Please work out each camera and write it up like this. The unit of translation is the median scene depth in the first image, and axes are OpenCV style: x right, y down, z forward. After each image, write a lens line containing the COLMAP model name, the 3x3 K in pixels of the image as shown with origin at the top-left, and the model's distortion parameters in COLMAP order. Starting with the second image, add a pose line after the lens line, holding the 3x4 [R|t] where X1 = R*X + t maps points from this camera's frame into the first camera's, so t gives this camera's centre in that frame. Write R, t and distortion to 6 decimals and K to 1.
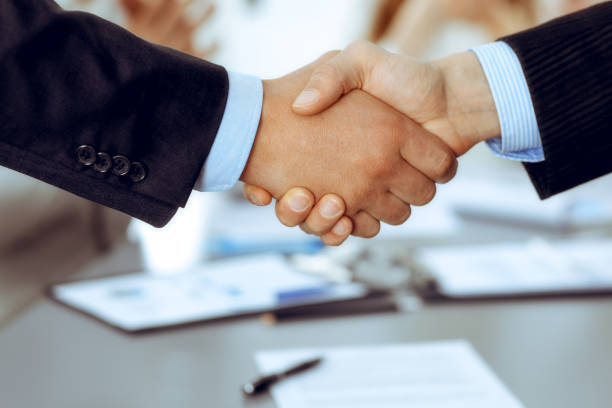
lens RADIAL K [[2253.7, 0, 298.2], [0, 2253.7, 217.4], [0, 0, 1]] dist [4.463460, 0.000000]
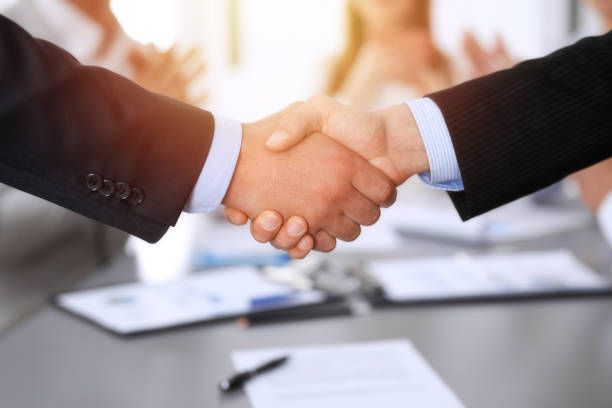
lens RADIAL K [[2253.7, 0, 318.6], [0, 2253.7, 226.9], [0, 0, 1]] dist [4.463460, 0.000000]
pose [[0.999676, 0.000296, 0.025454, -0.004509], [-0.000024, 0.999943, -0.010653, 0.008686], [-0.025456, 0.010649, 0.999619, -0.224985]]
